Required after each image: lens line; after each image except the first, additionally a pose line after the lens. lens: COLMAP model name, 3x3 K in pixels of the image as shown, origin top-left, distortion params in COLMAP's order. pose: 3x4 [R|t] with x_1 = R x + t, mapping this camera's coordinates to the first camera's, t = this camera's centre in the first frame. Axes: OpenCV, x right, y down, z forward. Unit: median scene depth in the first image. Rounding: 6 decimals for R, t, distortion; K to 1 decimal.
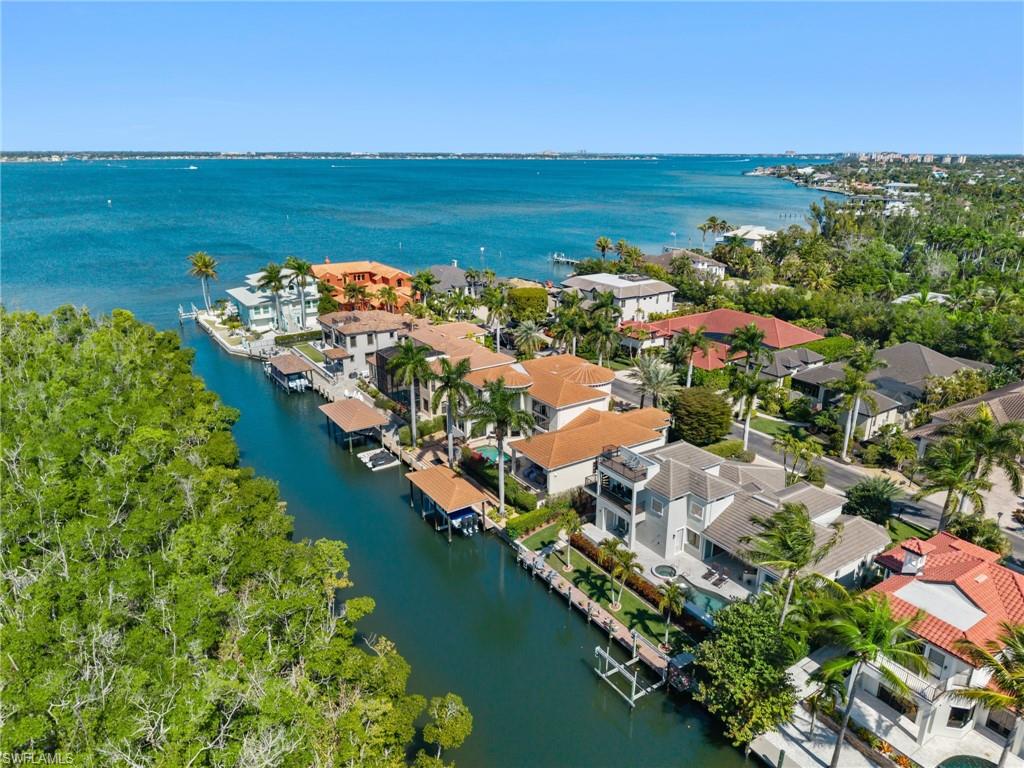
lens RADIAL K [[682.9, 0, 512.0], [0, 682.9, 387.9], [0, 0, 1]] dist [0.001381, -0.010817]
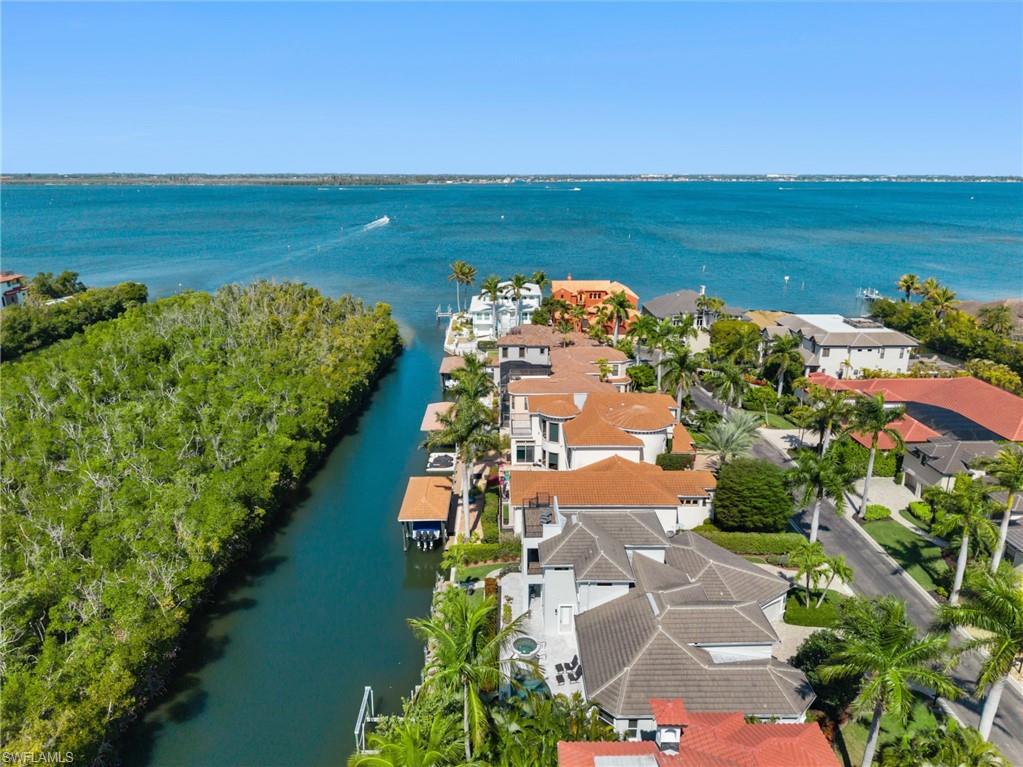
lens RADIAL K [[682.3, 0, 507.3], [0, 682.3, 378.2], [0, 0, 1]] dist [0.001381, -0.010817]
pose [[0.837528, 0.150489, -0.525262, 0.268381], [-0.172727, 0.984946, 0.006778, -0.030502], [0.518375, 0.085050, 0.850913, 0.096105]]
